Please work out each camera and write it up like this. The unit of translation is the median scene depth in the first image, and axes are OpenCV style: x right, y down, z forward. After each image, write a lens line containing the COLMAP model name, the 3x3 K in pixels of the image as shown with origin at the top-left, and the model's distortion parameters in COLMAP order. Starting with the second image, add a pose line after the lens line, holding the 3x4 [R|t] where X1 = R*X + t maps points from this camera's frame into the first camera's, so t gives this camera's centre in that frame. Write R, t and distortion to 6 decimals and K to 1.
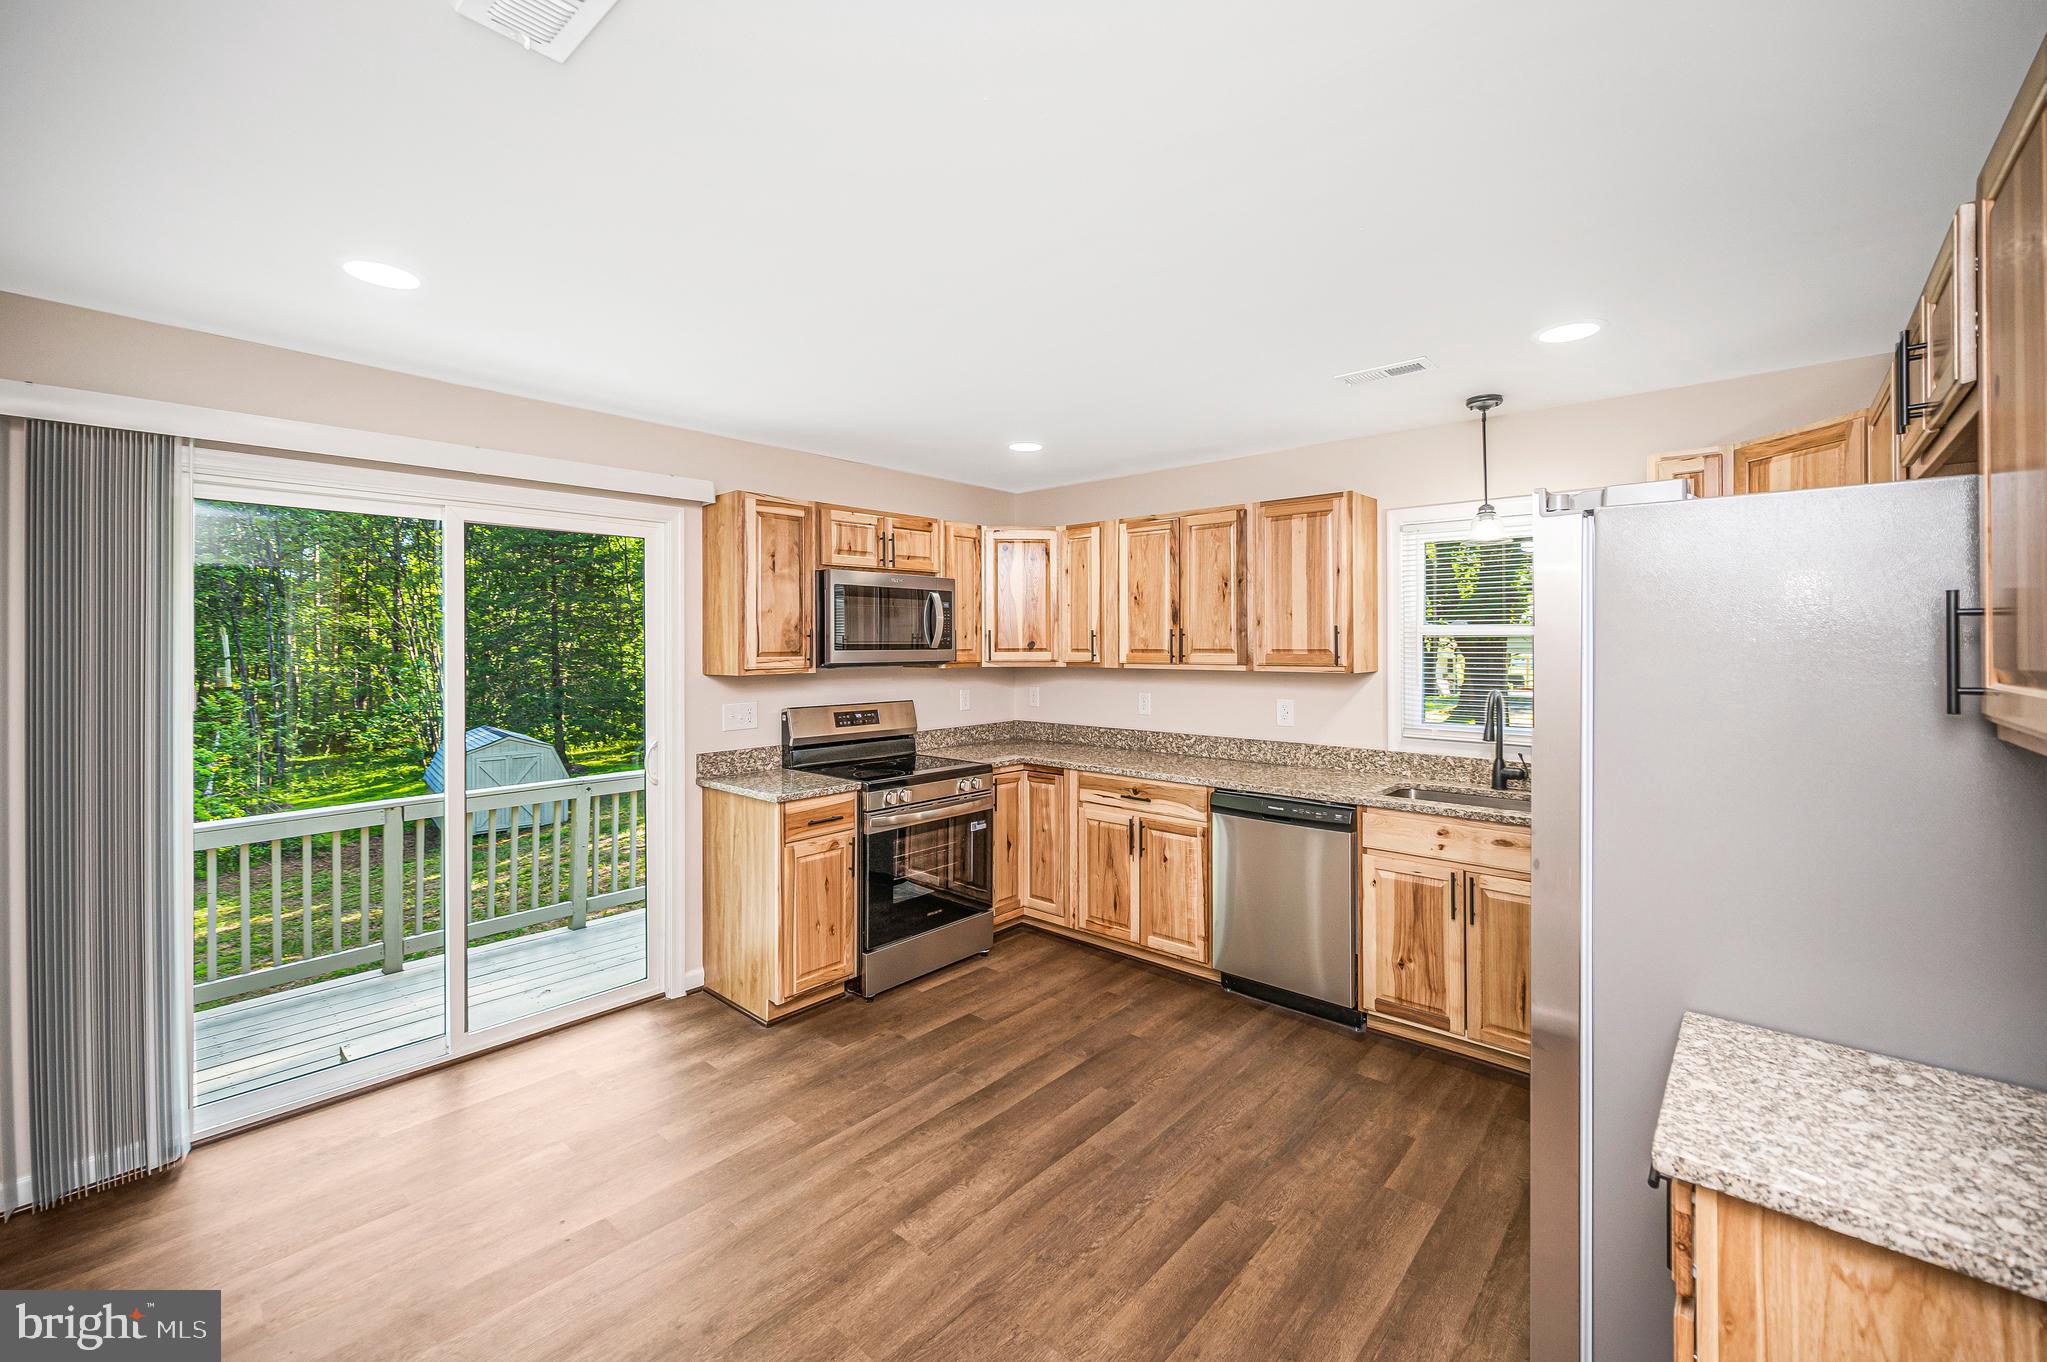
lens RADIAL K [[827.7, 0, 1011.2], [0, 827.7, 634.6], [0, 0, 1]] dist [-0.003108, -0.001098]
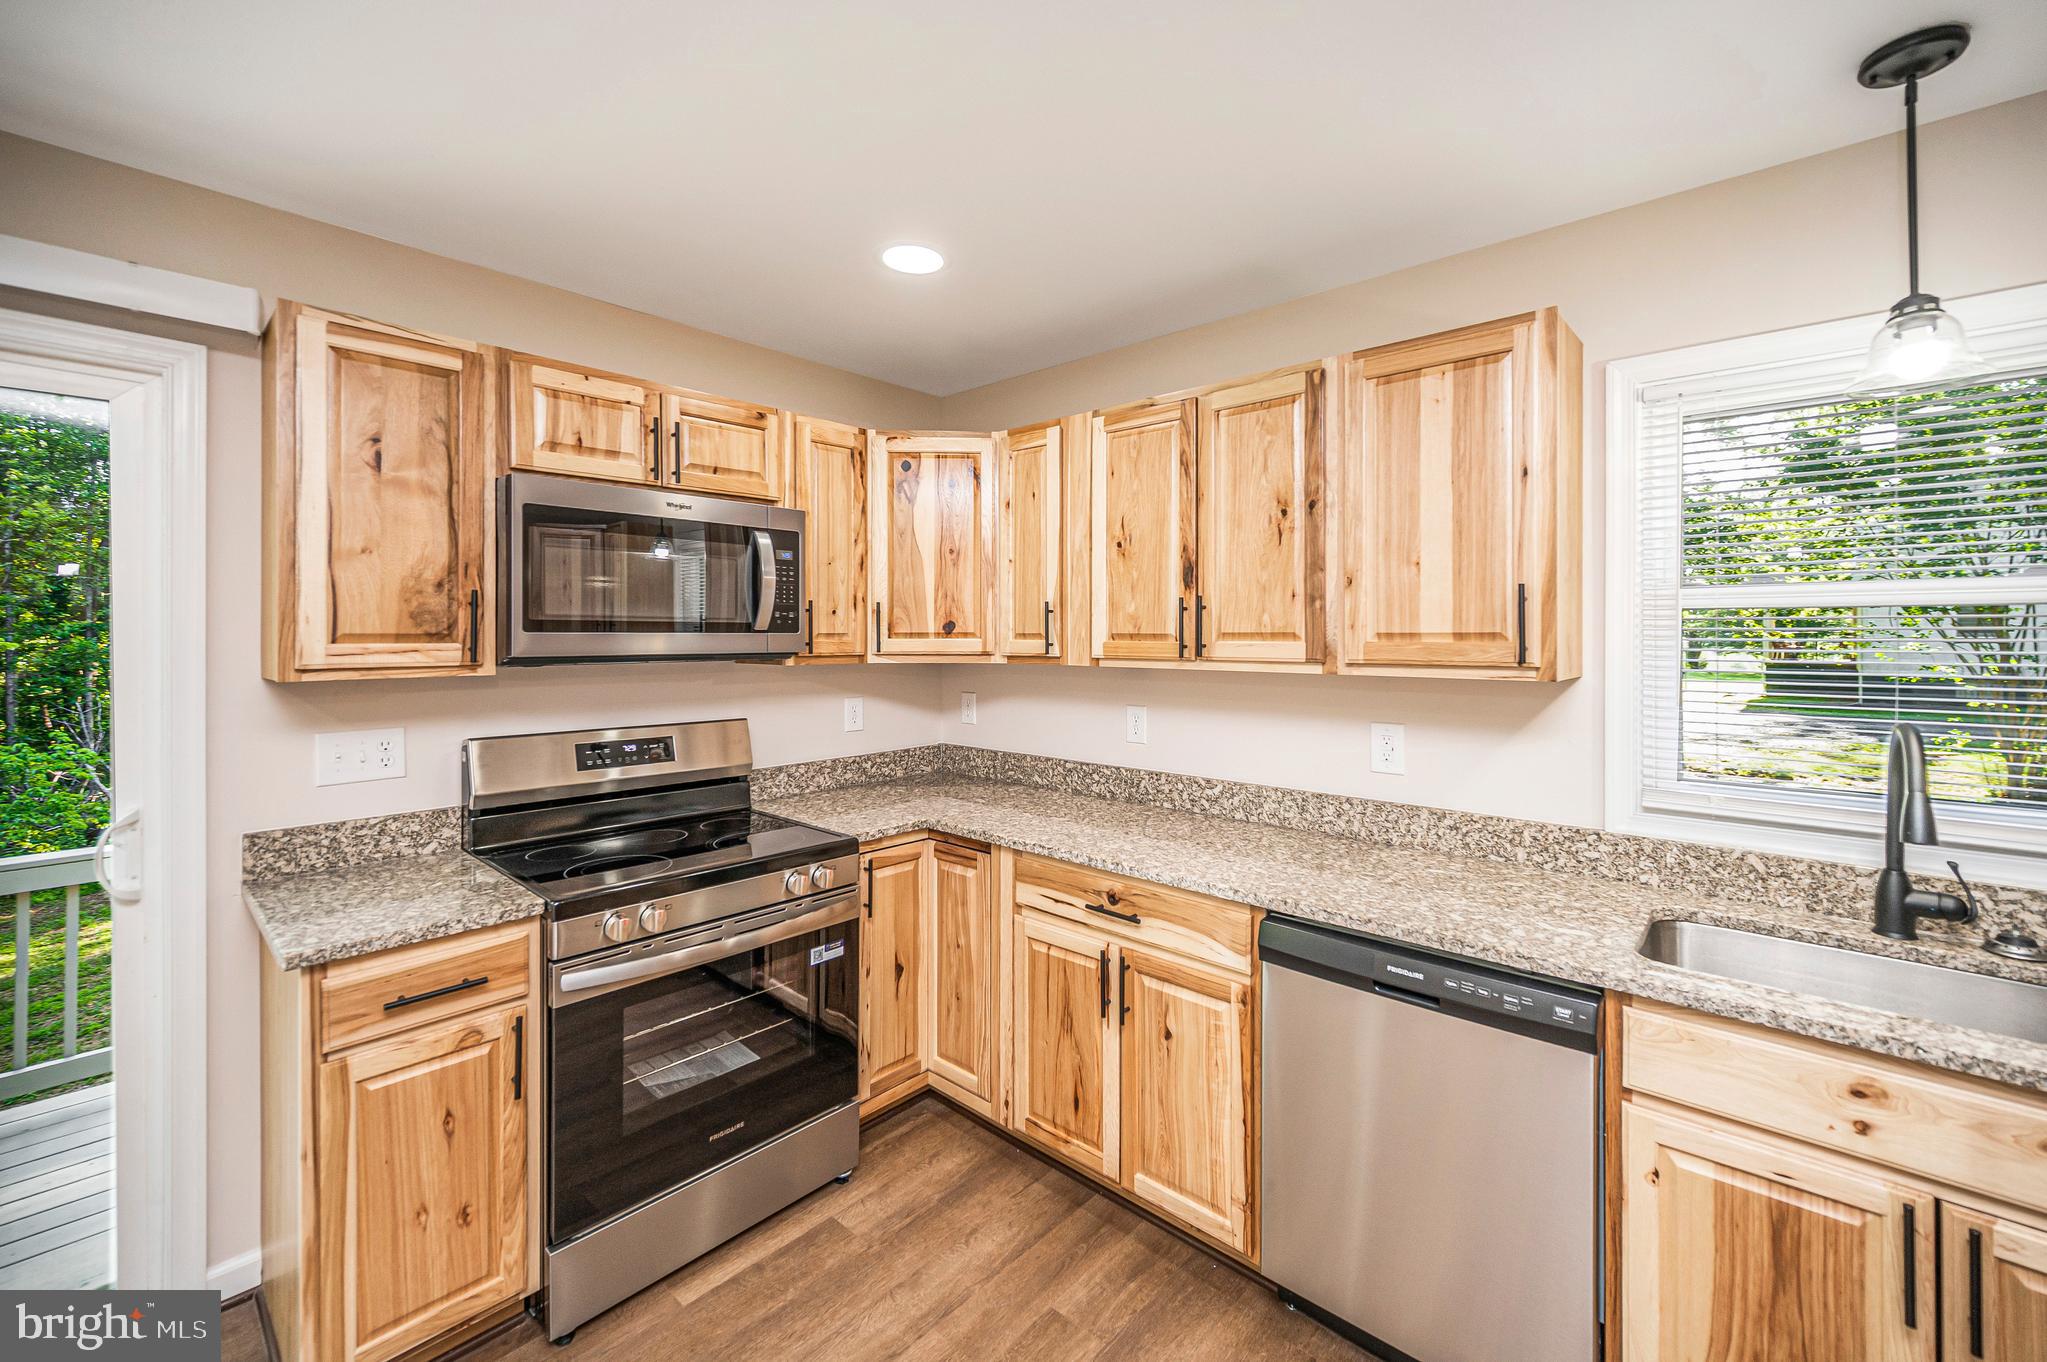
lens RADIAL K [[827.7, 0, 1025.9], [0, 827.7, 637.1], [0, 0, 1]] dist [-0.003108, -0.001098]
pose [[0.999976, 0.003105, 0.006114, 0.094981], [-0.003183, 0.999913, 0.012785, 0.014756], [-0.006074, -0.012804, 0.999900, 0.492267]]
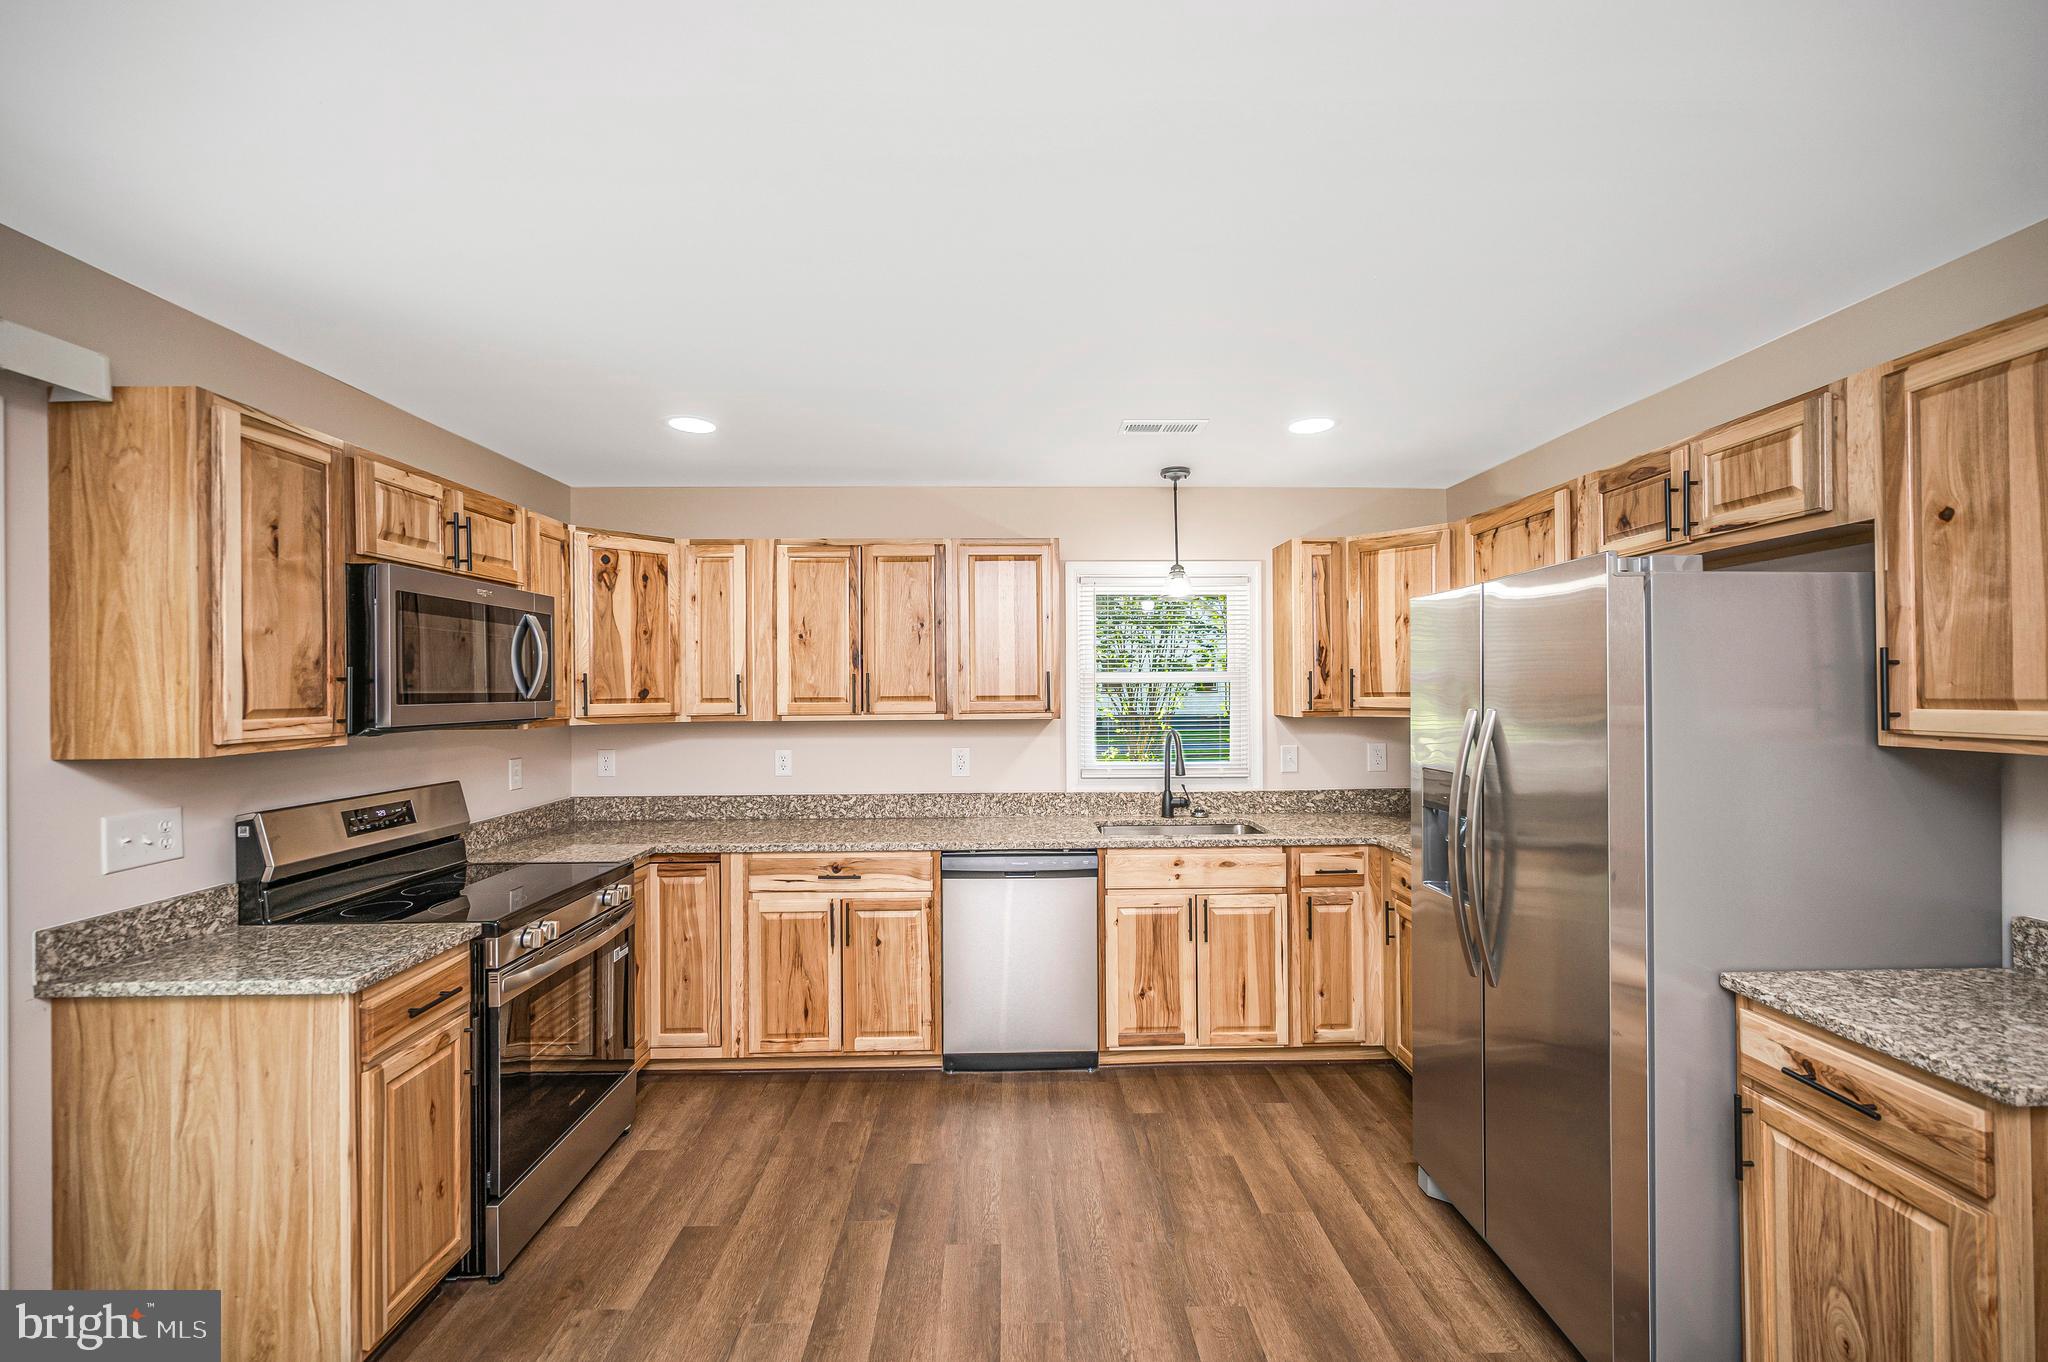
lens RADIAL K [[828.1, 0, 1021.3], [0, 828.1, 686.3], [0, 0, 1]] dist [-0.003108, -0.001098]
pose [[0.726813, -0.001892, 0.686833, -0.296621], [-0.001664, 0.999988, 0.004516, 0.002755], [-0.686834, -0.004425, 0.726801, 0.285170]]
